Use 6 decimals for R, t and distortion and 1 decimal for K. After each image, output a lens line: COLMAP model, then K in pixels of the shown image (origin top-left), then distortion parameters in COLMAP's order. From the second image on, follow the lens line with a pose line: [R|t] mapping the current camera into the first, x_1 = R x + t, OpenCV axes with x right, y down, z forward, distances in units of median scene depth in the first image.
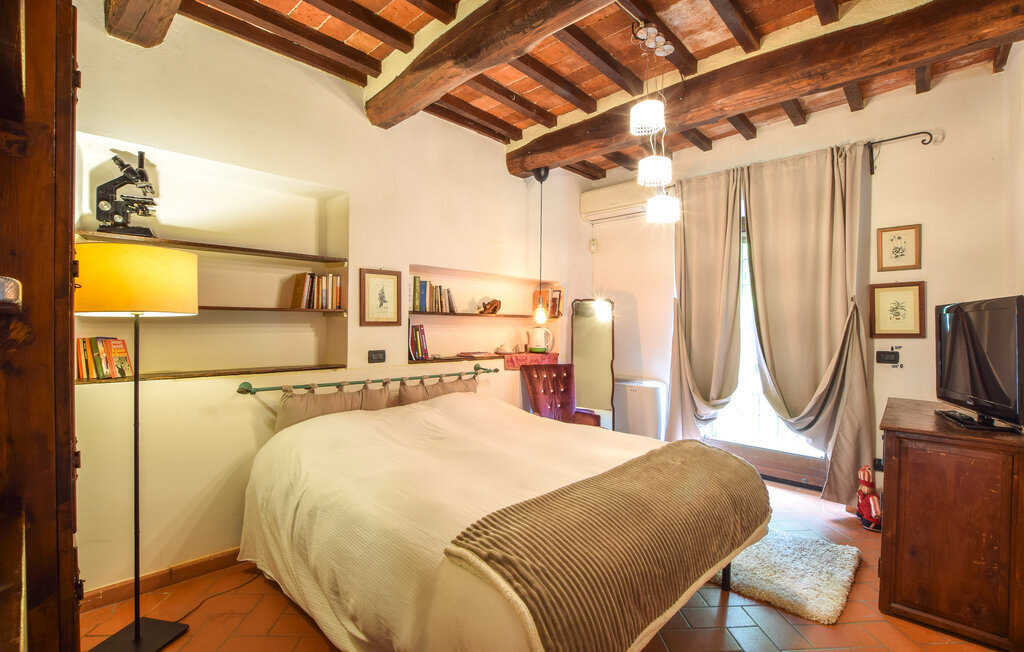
lens RADIAL K [[460.7, 0, 510.4], [0, 460.7, 324.1], [0, 0, 1]] dist [-0.029918, -0.000361]
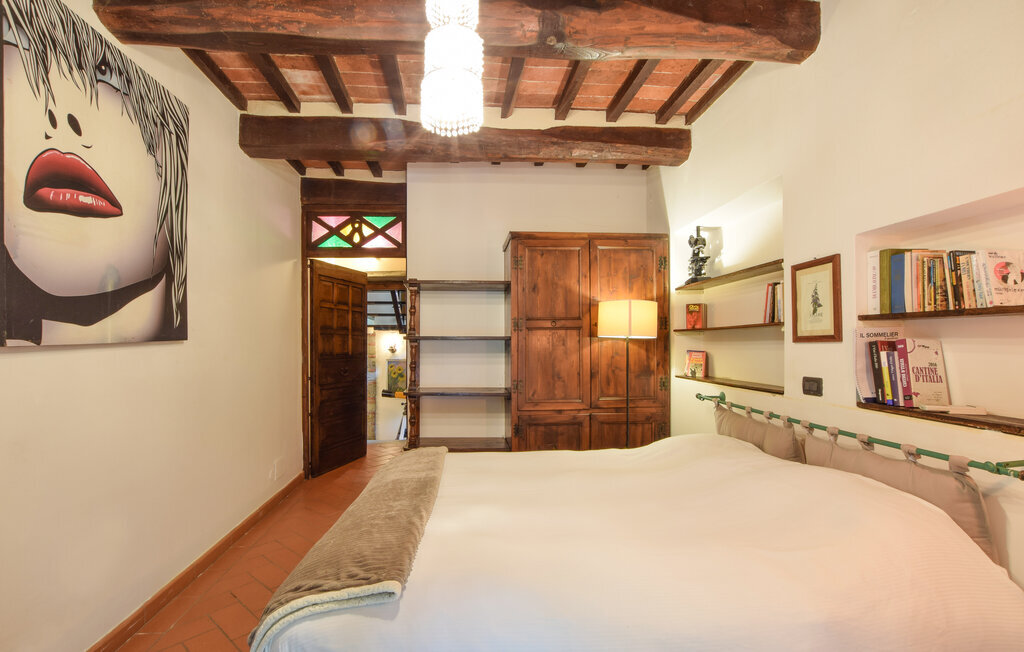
lens RADIAL K [[460.7, 0, 510.4], [0, 460.7, 324.1], [0, 0, 1]] dist [-0.029918, -0.000361]
pose [[-0.644580, -0.037083, -0.763637, 0.522224], [0.000518, 0.998802, -0.048939, 0.009990], [0.764537, -0.031941, -0.643788, 1.085853]]
